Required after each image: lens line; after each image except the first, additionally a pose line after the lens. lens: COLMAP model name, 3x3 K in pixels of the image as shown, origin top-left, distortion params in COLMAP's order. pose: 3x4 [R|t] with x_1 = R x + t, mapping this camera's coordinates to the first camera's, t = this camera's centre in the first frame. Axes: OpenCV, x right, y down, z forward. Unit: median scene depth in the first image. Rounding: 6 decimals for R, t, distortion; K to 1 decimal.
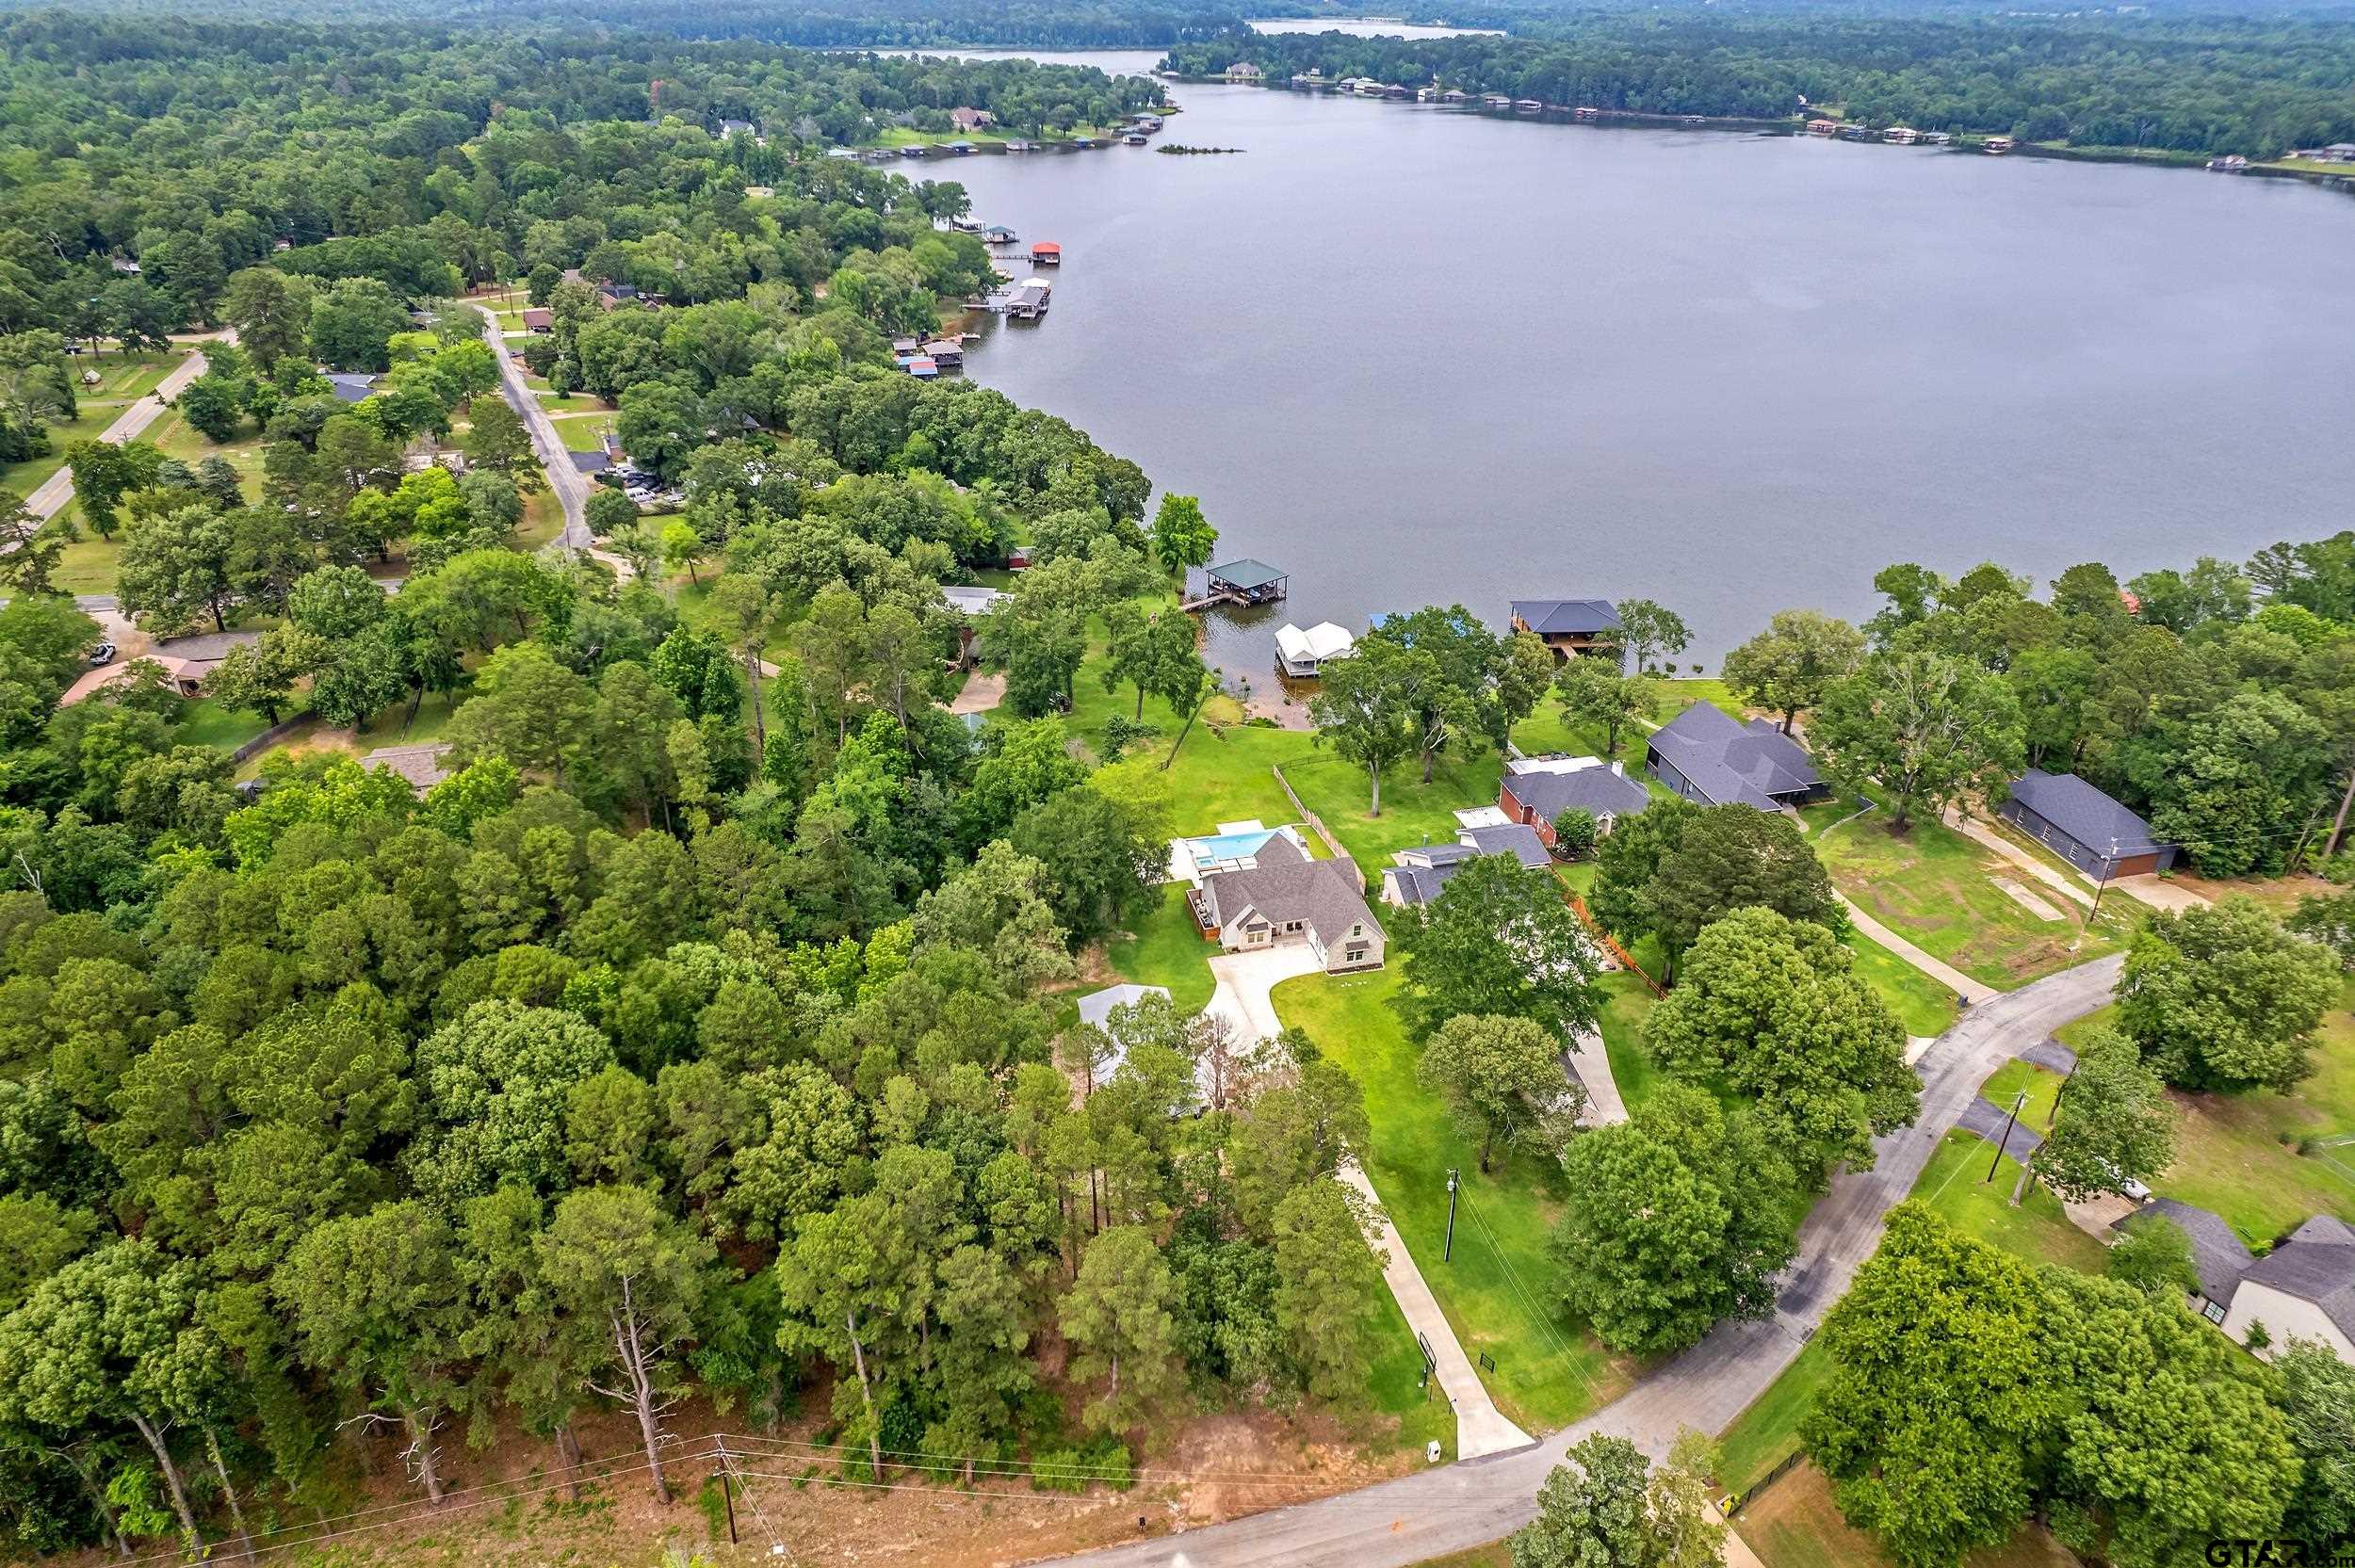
lens RADIAL K [[1553.1, 0, 1174.3], [0, 1553.1, 775.2], [0, 0, 1]] dist [-0.091515, 0.094928]
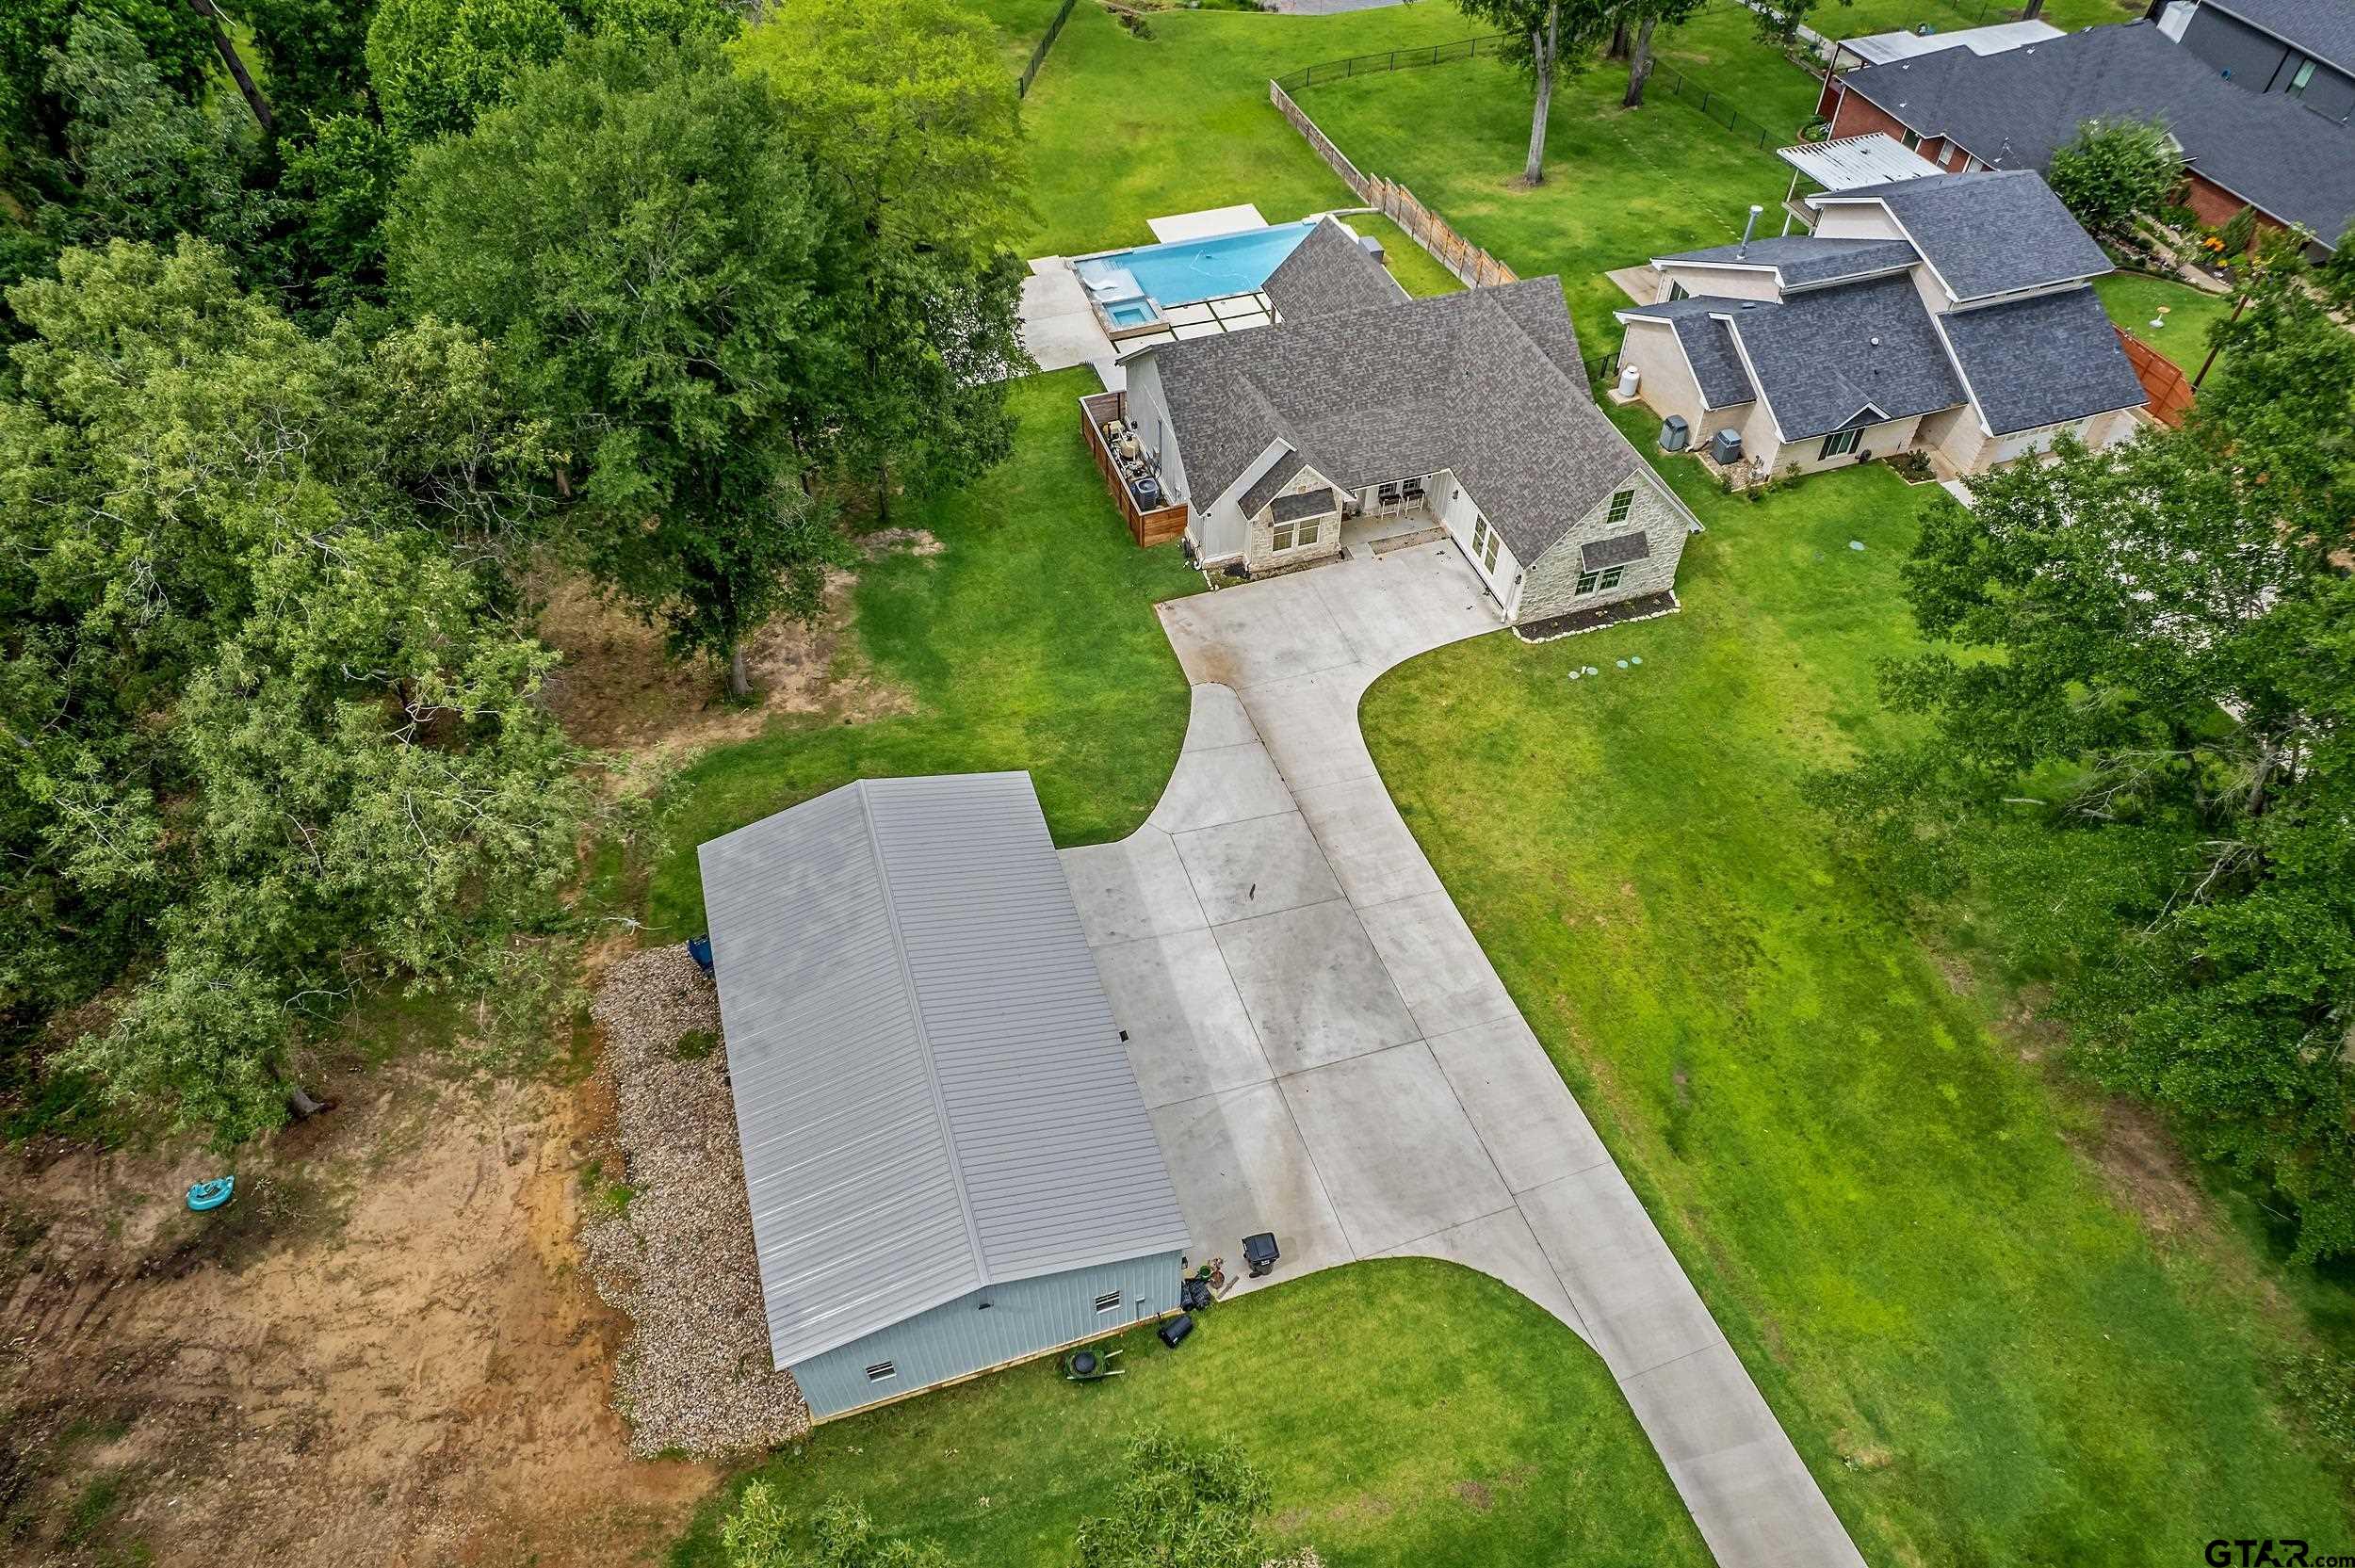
lens RADIAL K [[1553.1, 0, 1174.3], [0, 1553.1, 775.2], [0, 0, 1]] dist [-0.091515, 0.094928]
pose [[0.996873, -0.065087, 0.044819, 0.007139], [0.046829, 0.943374, 0.328408, 0.038104], [-0.063656, -0.325282, 0.943472, 0.595807]]
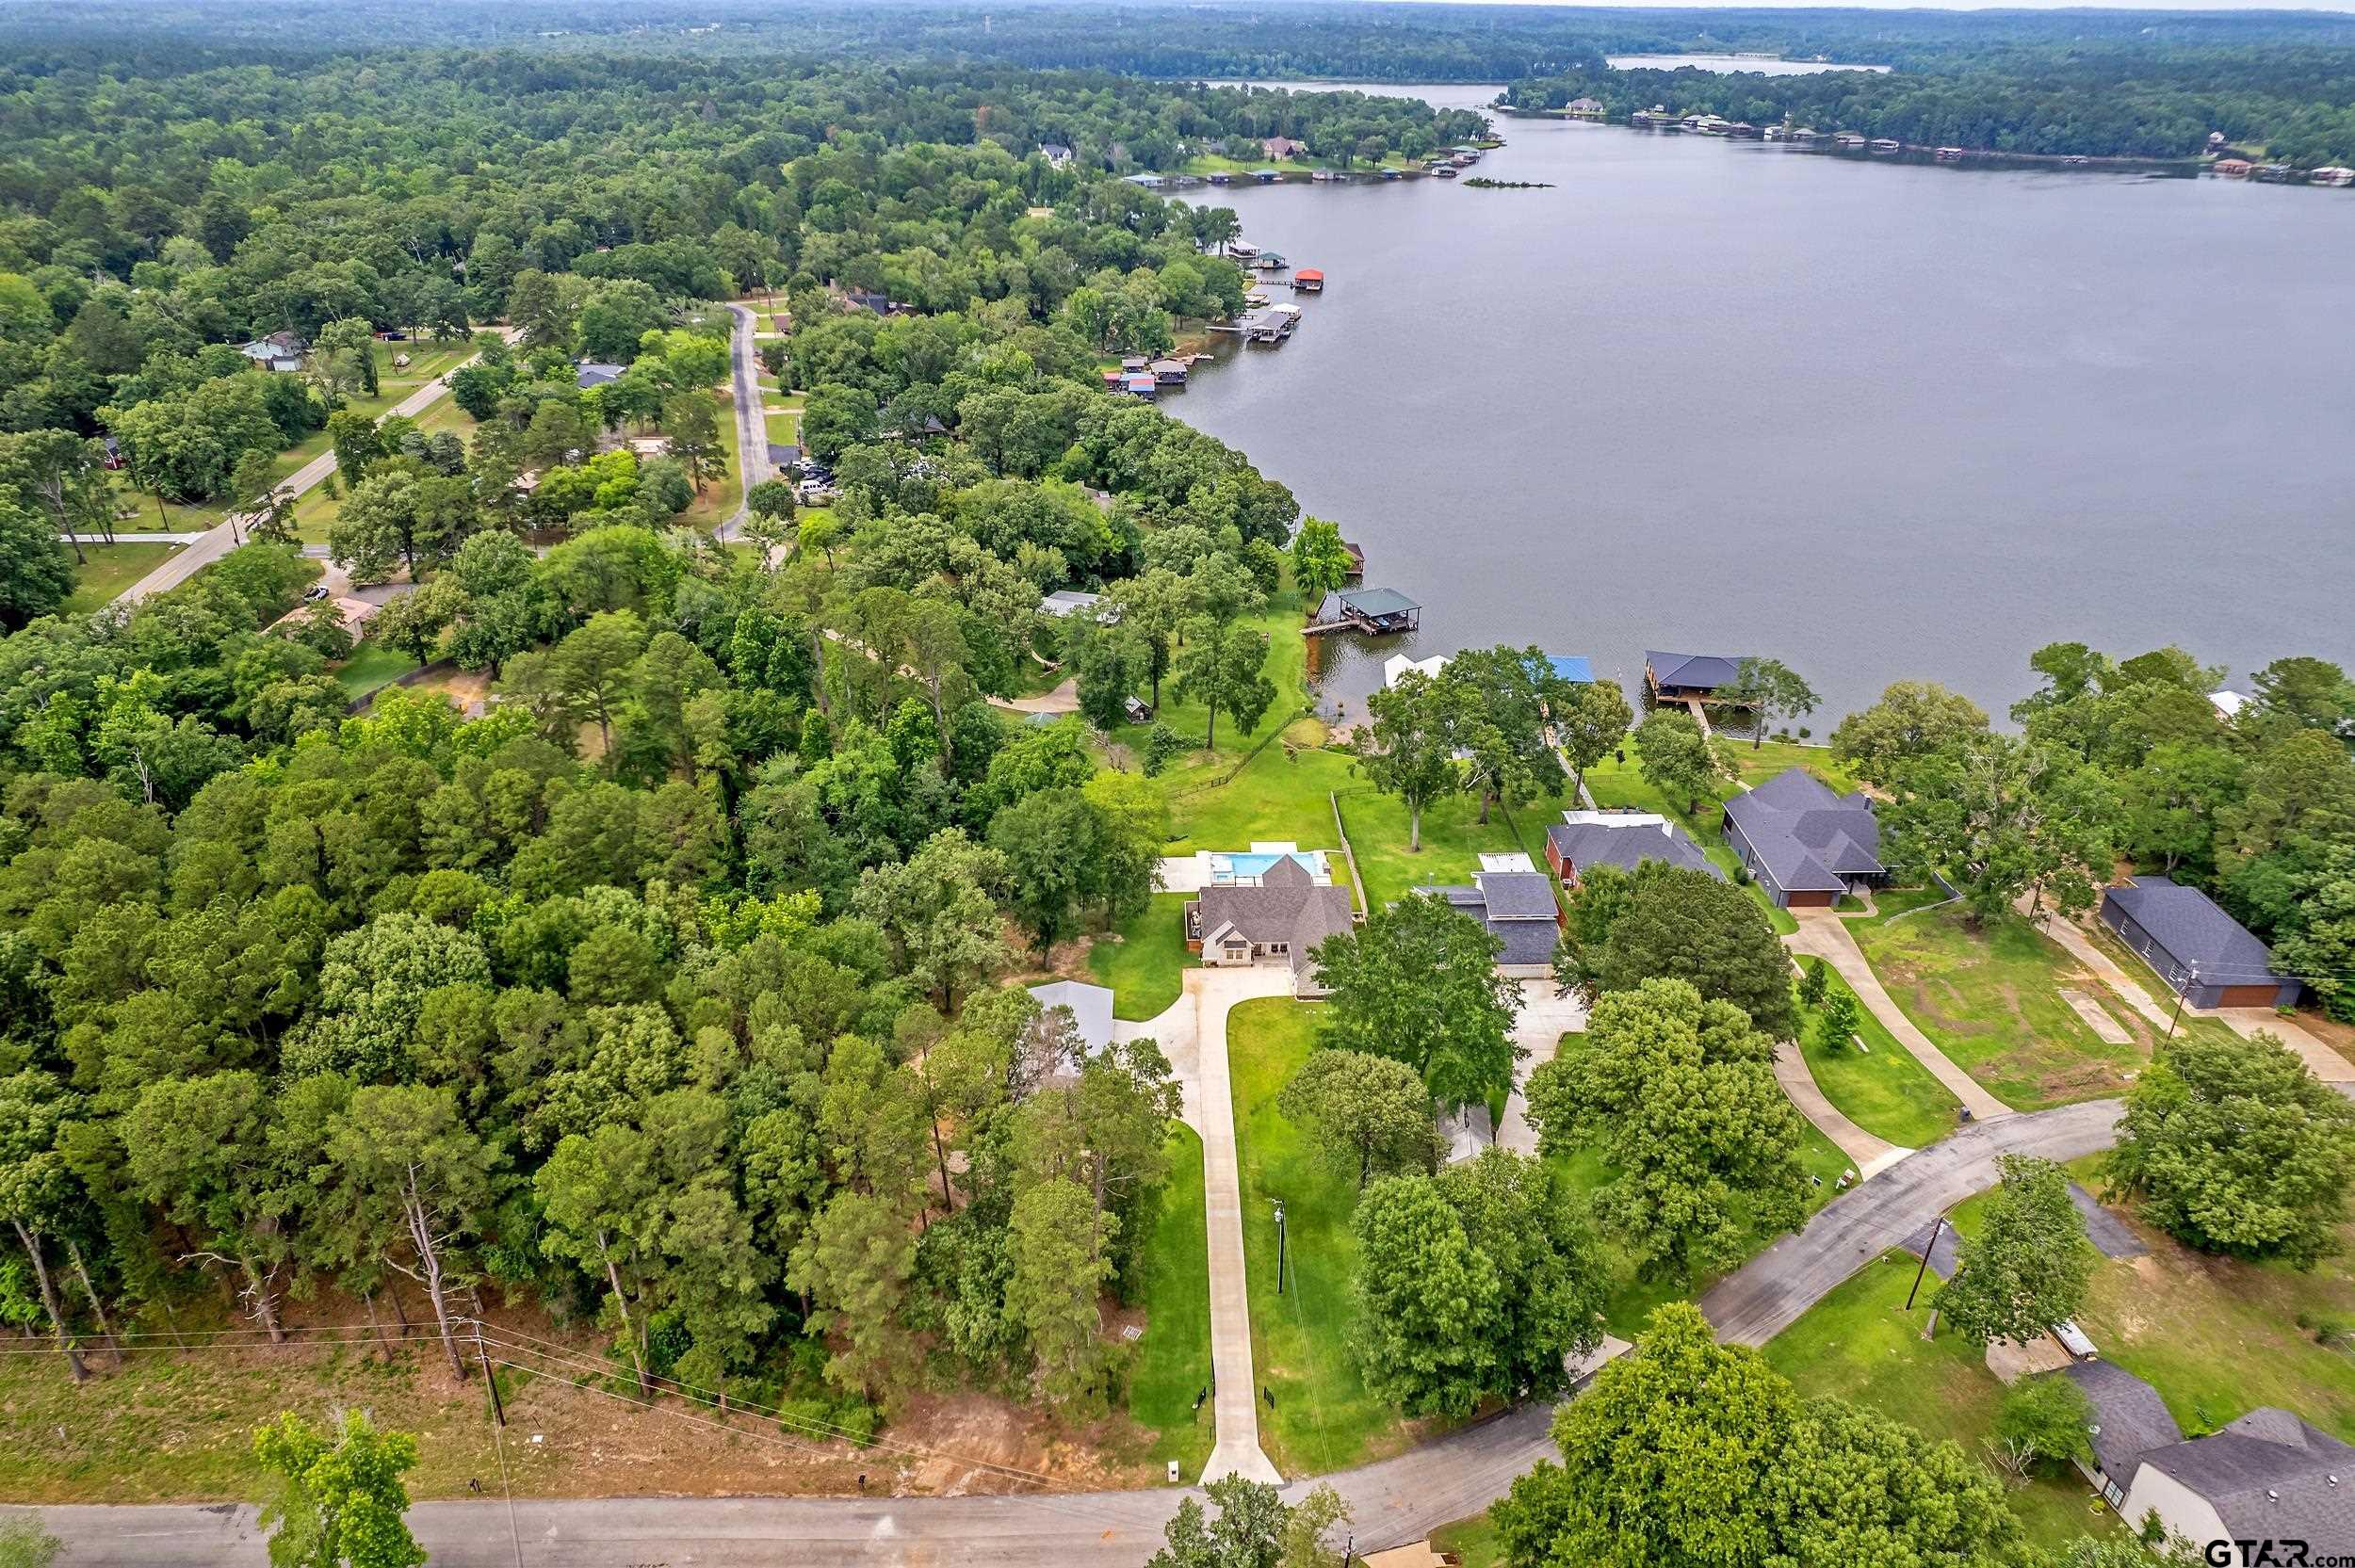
lens RADIAL K [[1523.6, 0, 1172.4], [0, 1523.6, 787.5], [0, 0, 1]] dist [-0.088350, 0.088230]
pose [[0.973743, 0.098228, -0.205366, 0.183434], [-0.099072, 0.995061, 0.006193, -0.004980], [0.204960, 0.014315, 0.978666, 0.018064]]
